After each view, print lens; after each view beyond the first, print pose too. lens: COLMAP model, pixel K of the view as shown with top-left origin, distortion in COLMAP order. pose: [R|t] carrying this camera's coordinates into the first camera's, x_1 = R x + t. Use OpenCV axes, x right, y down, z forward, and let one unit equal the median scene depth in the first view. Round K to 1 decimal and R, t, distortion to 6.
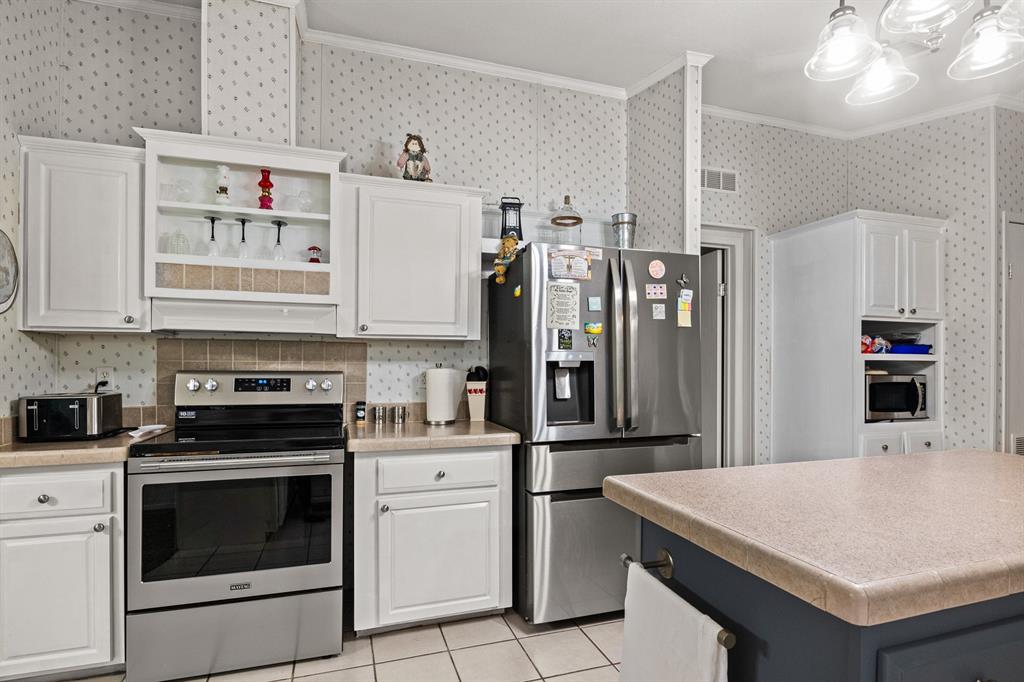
lens RADIAL K [[530.0, 0, 513.5], [0, 530.0, 360.9], [0, 0, 1]] dist [-0.004498, -0.000534]
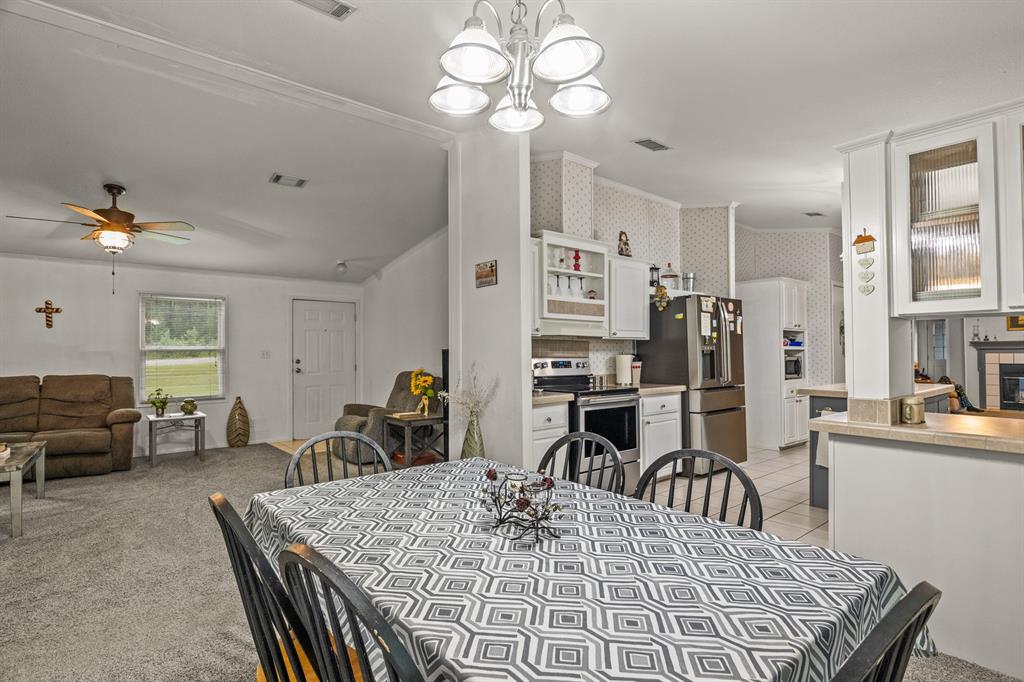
lens RADIAL K [[513.2, 0, 517.0], [0, 513.2, 346.7], [0, 0, 1]] dist [-0.006723, -0.000850]
pose [[0.931507, -0.002992, 0.363710, -1.284082], [0.006979, 0.999929, -0.009648, 0.000182], [-0.363655, 0.011525, 0.931462, -0.600074]]
